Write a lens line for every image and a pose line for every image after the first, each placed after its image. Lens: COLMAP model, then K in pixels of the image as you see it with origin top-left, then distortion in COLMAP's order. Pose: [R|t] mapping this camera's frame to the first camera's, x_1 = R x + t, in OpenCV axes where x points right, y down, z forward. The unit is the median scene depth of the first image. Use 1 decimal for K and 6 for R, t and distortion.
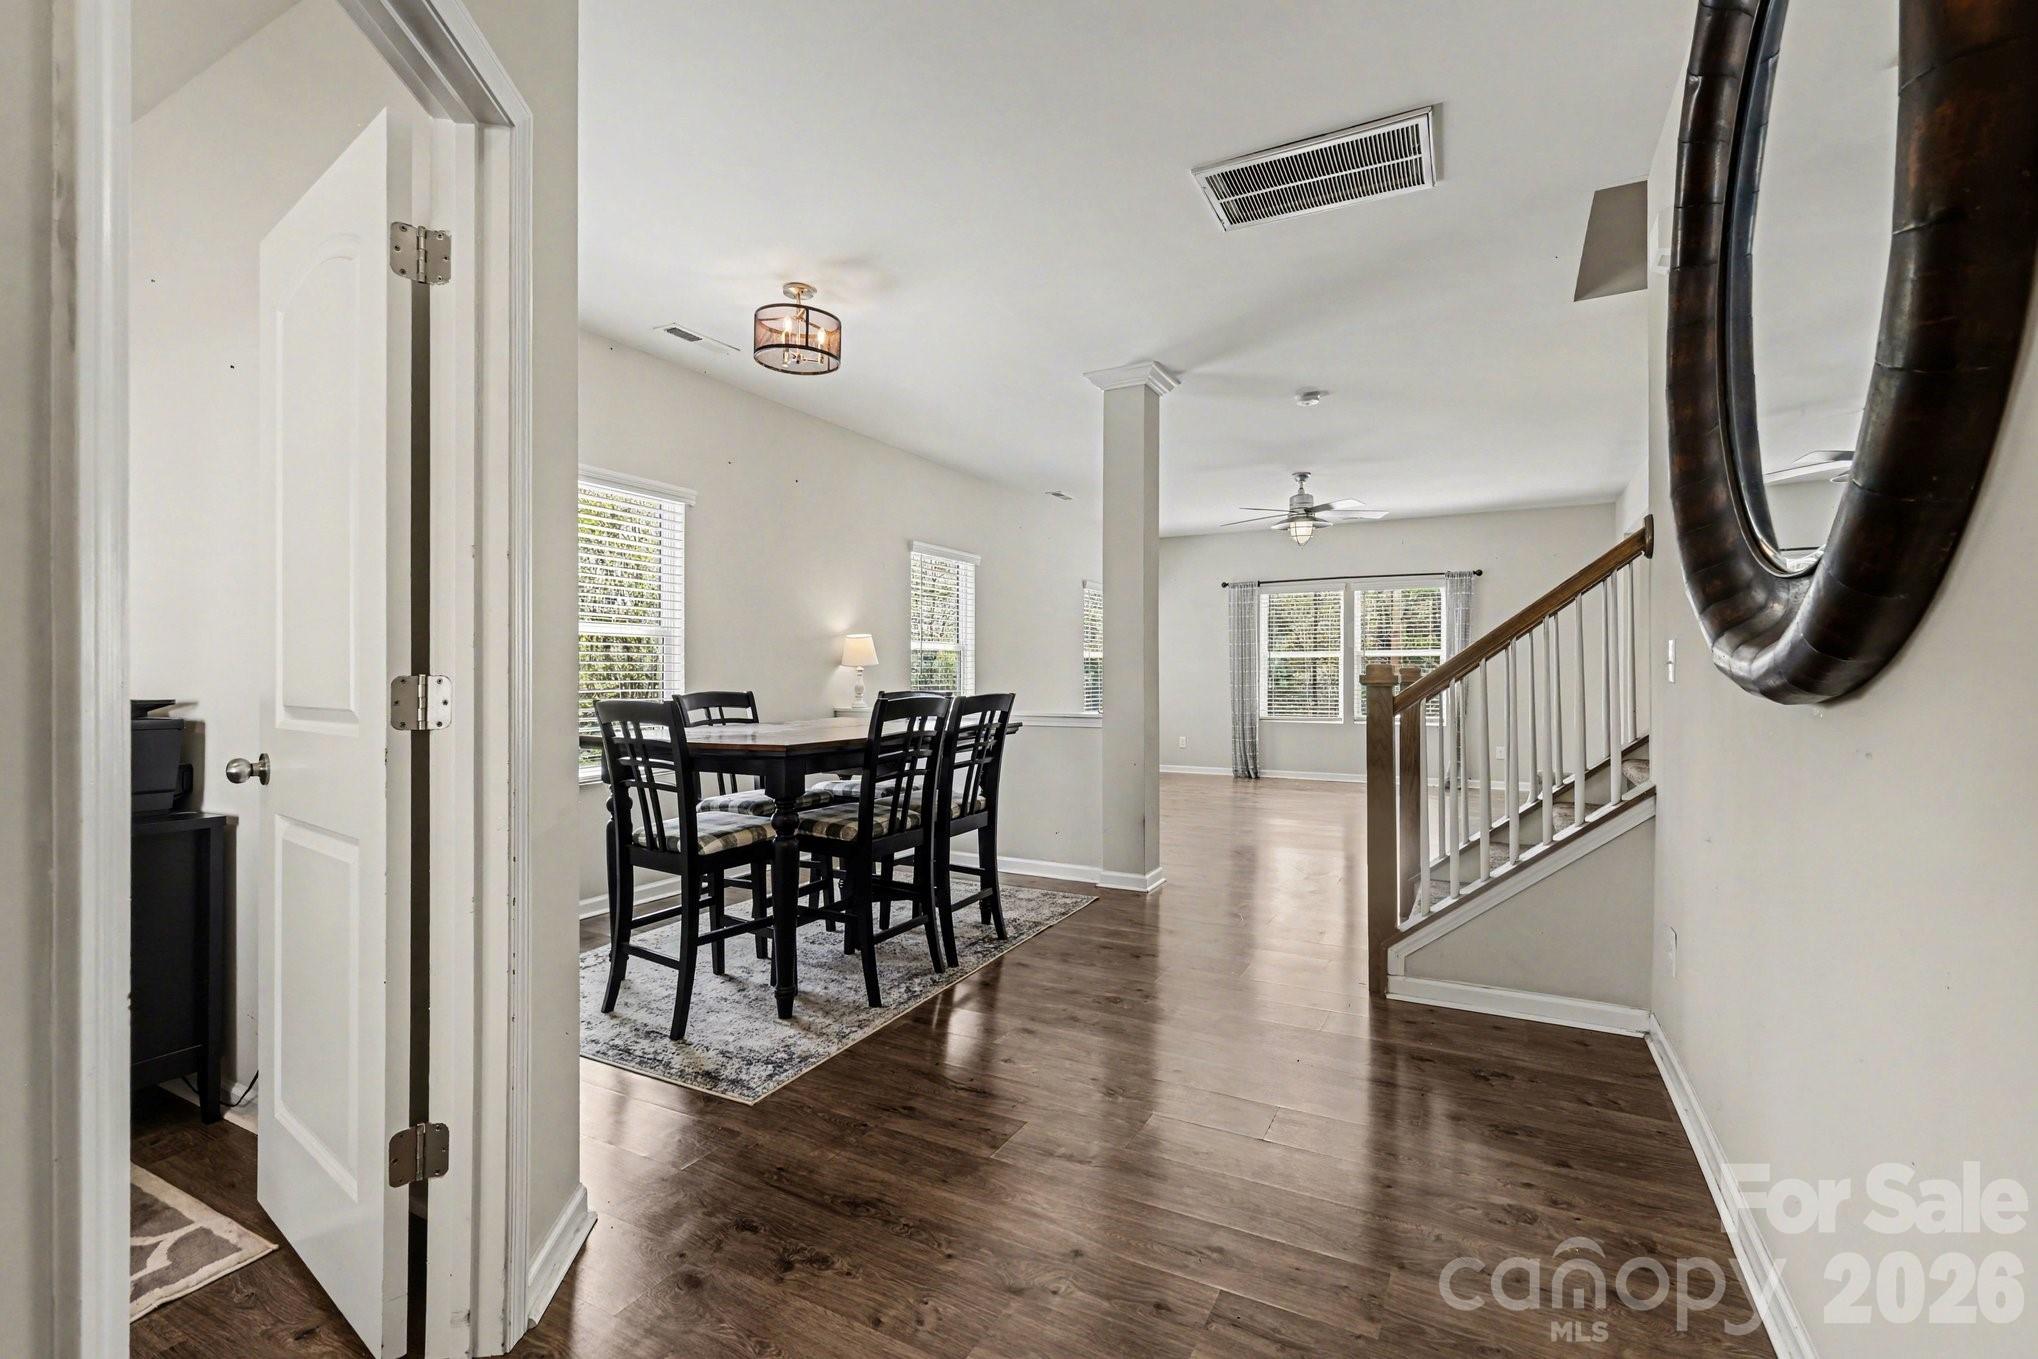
lens RADIAL K [[886.2, 0, 1026.2], [0, 886.2, 683.0], [0, 0, 1]] dist [-0.011401, 0.000068]
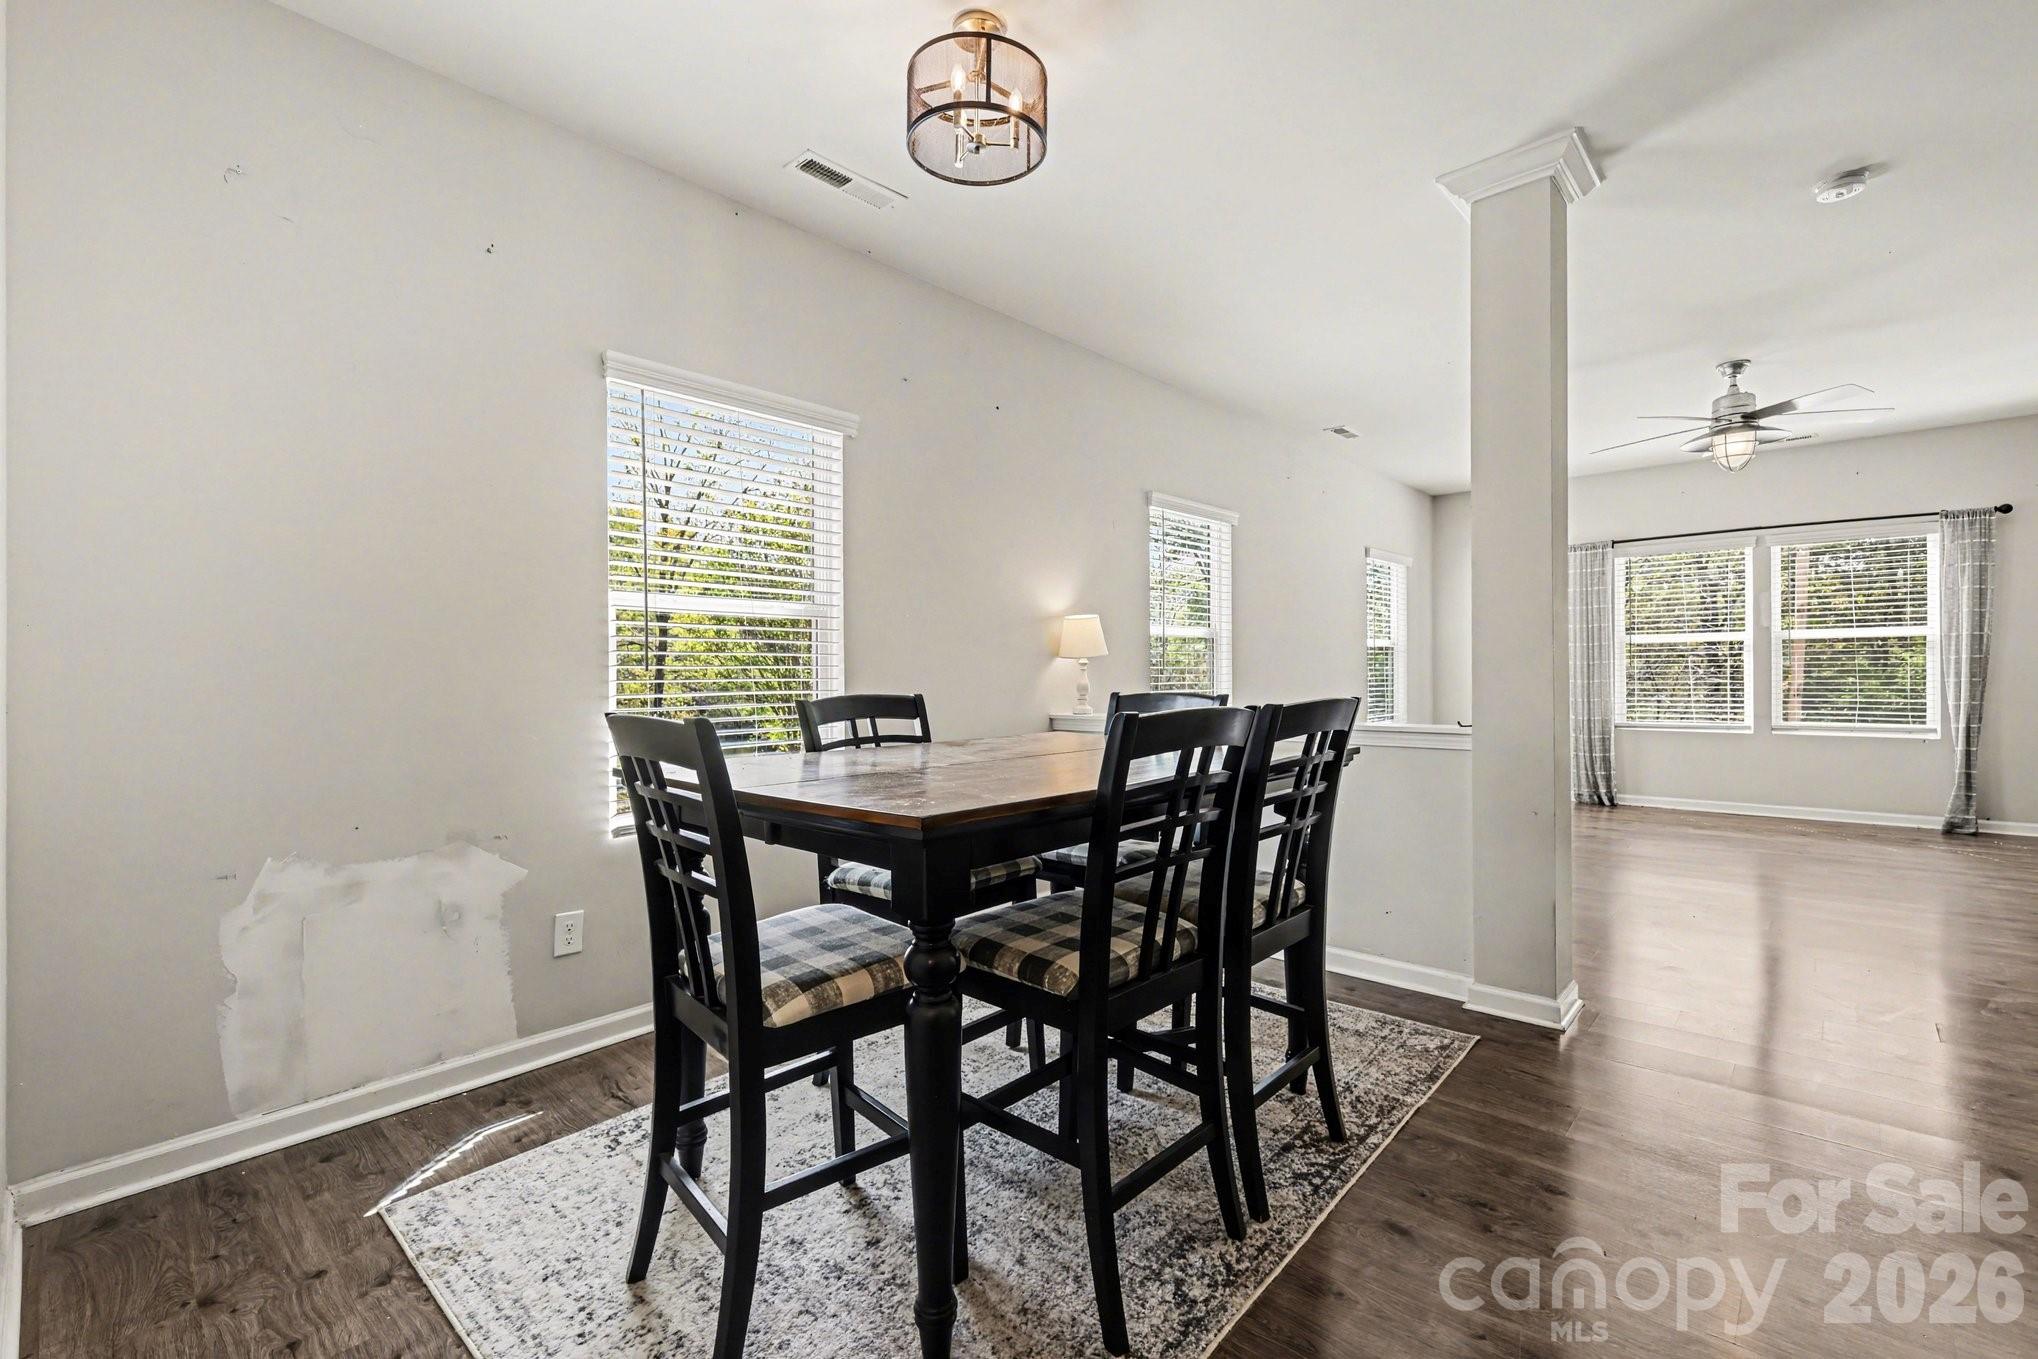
lens RADIAL K [[886.2, 0, 1022.0], [0, 886.2, 686.9], [0, 0, 1]] dist [-0.011401, 0.000068]
pose [[0.967303, -0.004364, -0.253587, -0.076783], [0.006106, 0.999963, 0.006083, 0.000685], [0.253551, -0.007433, 0.967293, 0.415693]]
